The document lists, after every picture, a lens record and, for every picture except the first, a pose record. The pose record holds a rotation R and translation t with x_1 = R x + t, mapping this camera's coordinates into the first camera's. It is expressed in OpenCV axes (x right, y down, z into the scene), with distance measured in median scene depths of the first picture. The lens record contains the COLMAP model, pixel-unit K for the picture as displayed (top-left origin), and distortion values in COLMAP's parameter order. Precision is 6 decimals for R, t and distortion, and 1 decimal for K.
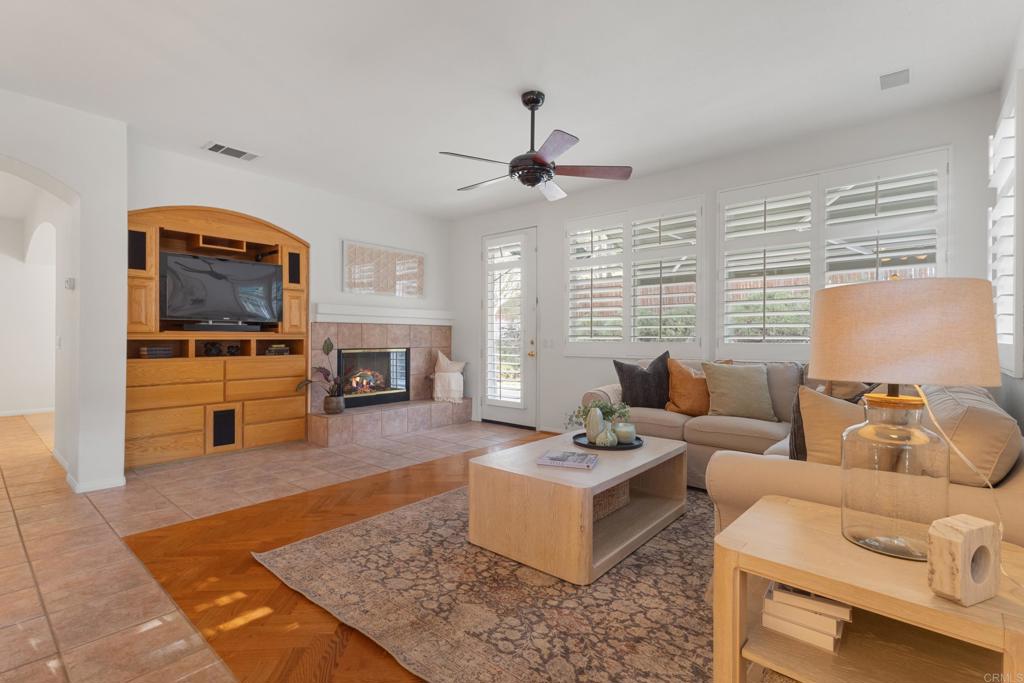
lens RADIAL K [[478.2, 0, 507.9], [0, 478.2, 342.1], [0, 0, 1]] dist [0.005188, -0.000307]
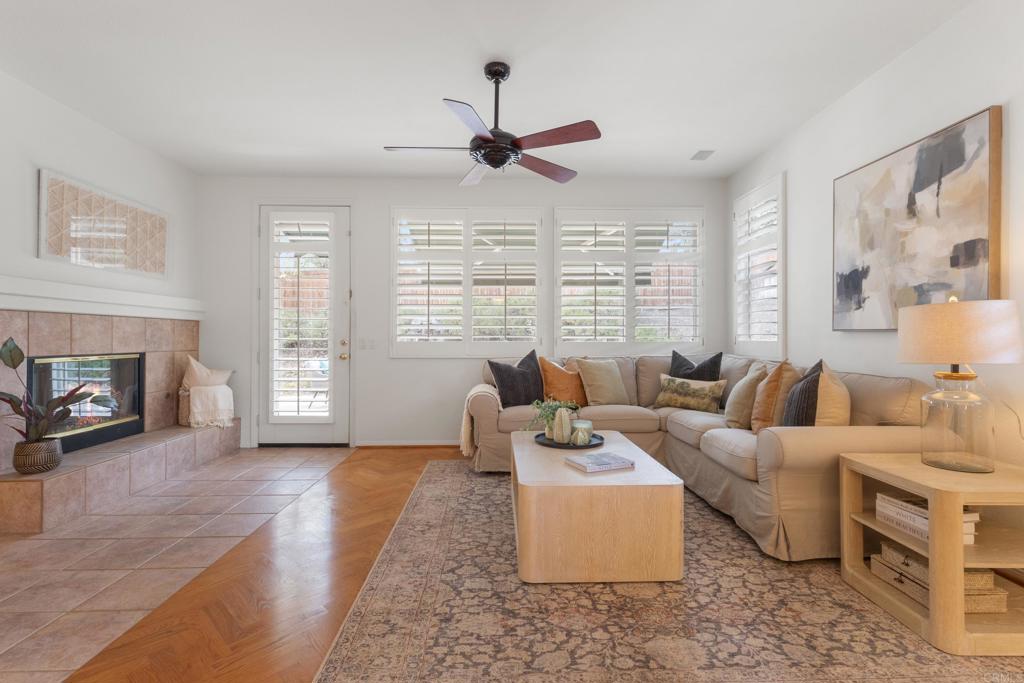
lens RADIAL K [[478.2, 0, 514.4], [0, 478.2, 334.2], [0, 0, 1]] dist [0.005188, -0.000307]
pose [[0.738239, 0.003118, 0.674532, -0.524385], [0.007420, 0.999891, -0.012743, -0.001966], [-0.674499, 0.014412, 0.738135, 0.316883]]
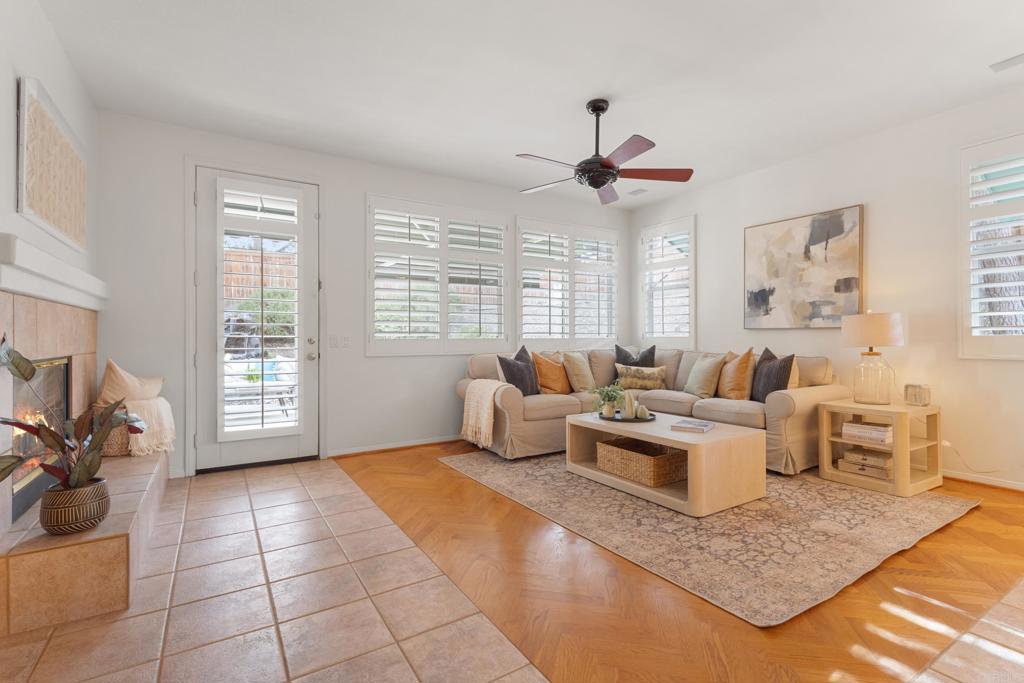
lens RADIAL K [[478.2, 0, 522.7], [0, 478.2, 335.1], [0, 0, 1]] dist [0.005188, -0.000307]
pose [[0.284387, -0.000428, 0.958710, -0.998793], [0.012863, 0.999912, -0.003369, -0.001992], [-0.958623, 0.013290, 0.284367, 0.856618]]
